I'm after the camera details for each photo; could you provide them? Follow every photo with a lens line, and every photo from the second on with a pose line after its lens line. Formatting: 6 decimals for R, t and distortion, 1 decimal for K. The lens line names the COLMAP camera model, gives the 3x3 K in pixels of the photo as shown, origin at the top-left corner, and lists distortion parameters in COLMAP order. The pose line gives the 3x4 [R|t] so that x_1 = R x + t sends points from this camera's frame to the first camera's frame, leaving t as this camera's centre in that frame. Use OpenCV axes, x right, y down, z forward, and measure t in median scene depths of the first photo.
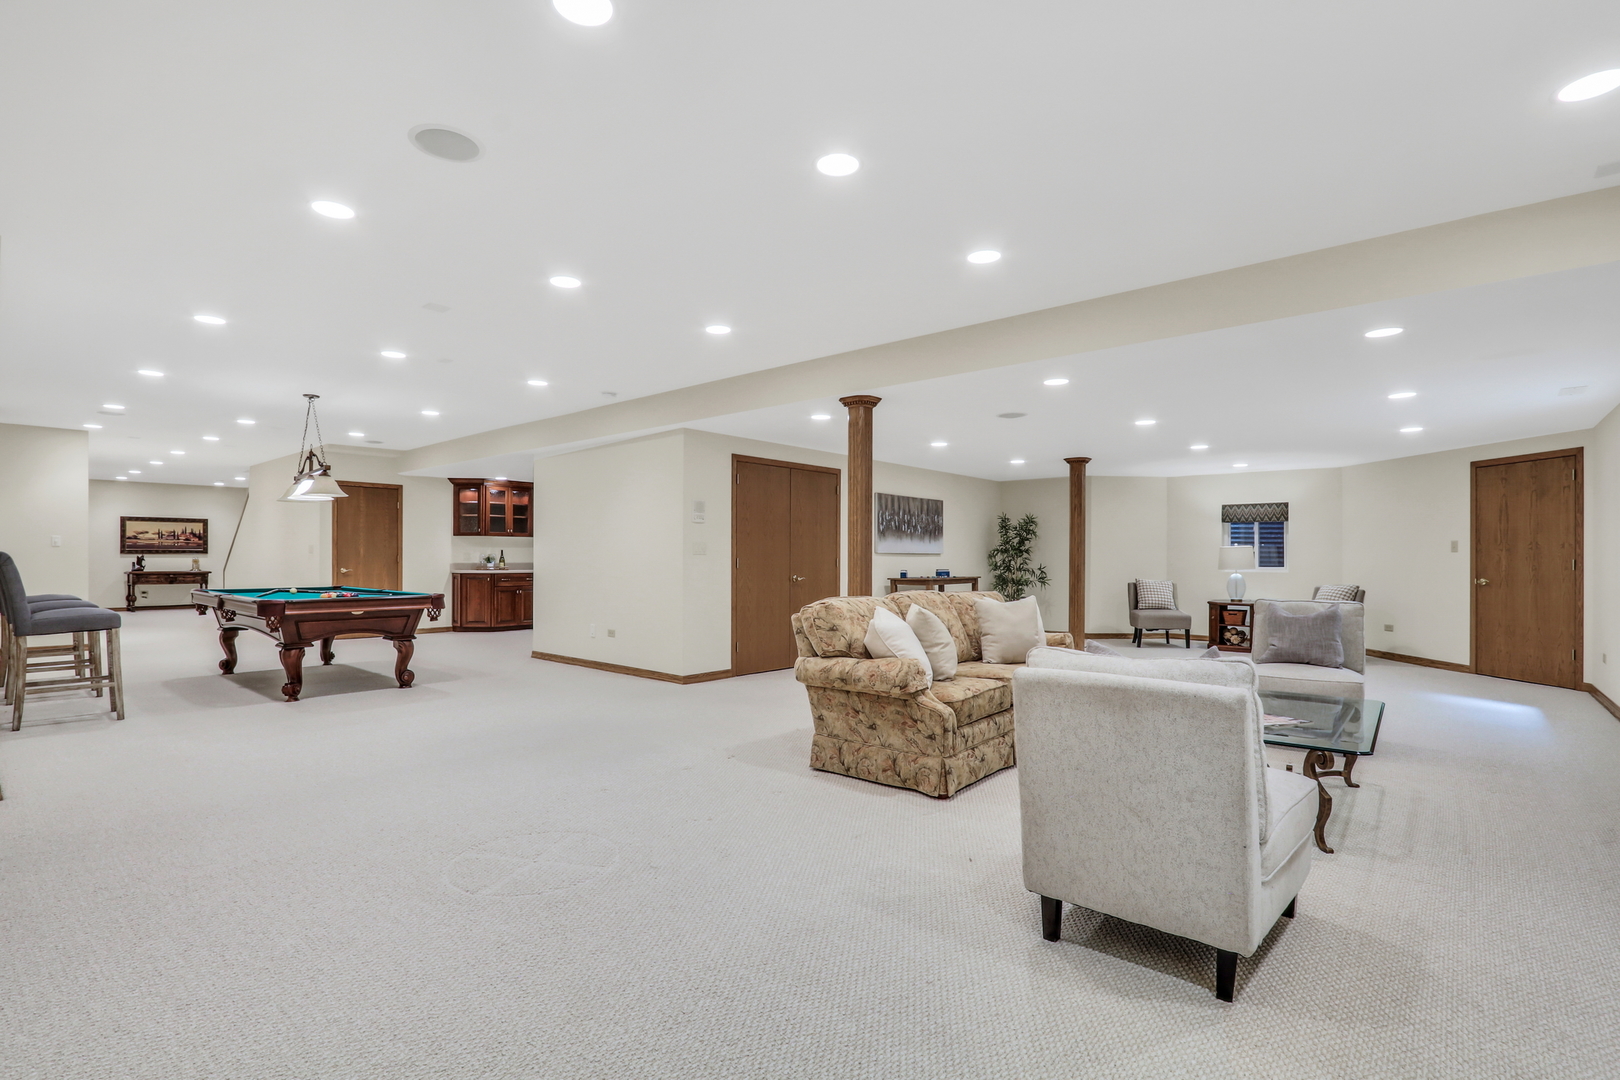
lens RADIAL K [[861.4, 0, 810.0], [0, 861.4, 540.0], [0, 0, 1]] dist [-0.002328, -0.001473]
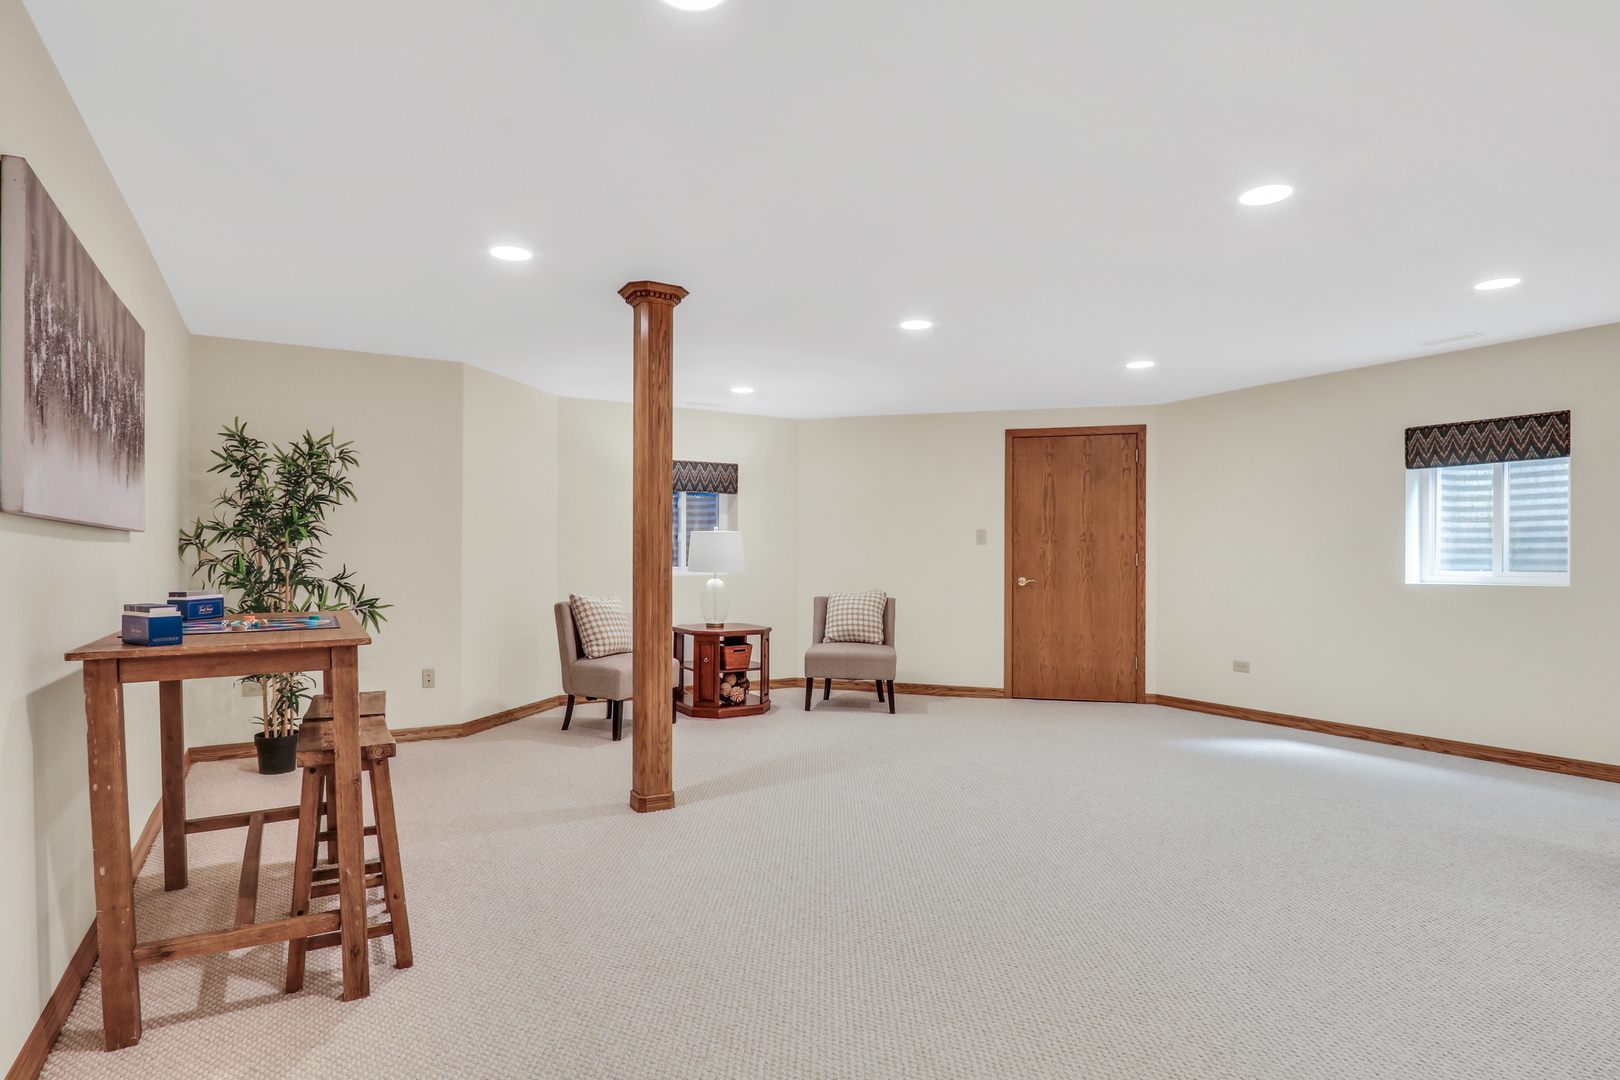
lens RADIAL K [[861.4, 0, 810.0], [0, 861.4, 540.0], [0, 0, 1]] dist [-0.002328, -0.001473]
pose [[0.316233, 0.016217, 0.948543, -0.038316], [-0.018705, 0.999766, -0.010857, 0.022968], [-0.948497, -0.014309, 0.316462, 0.954511]]
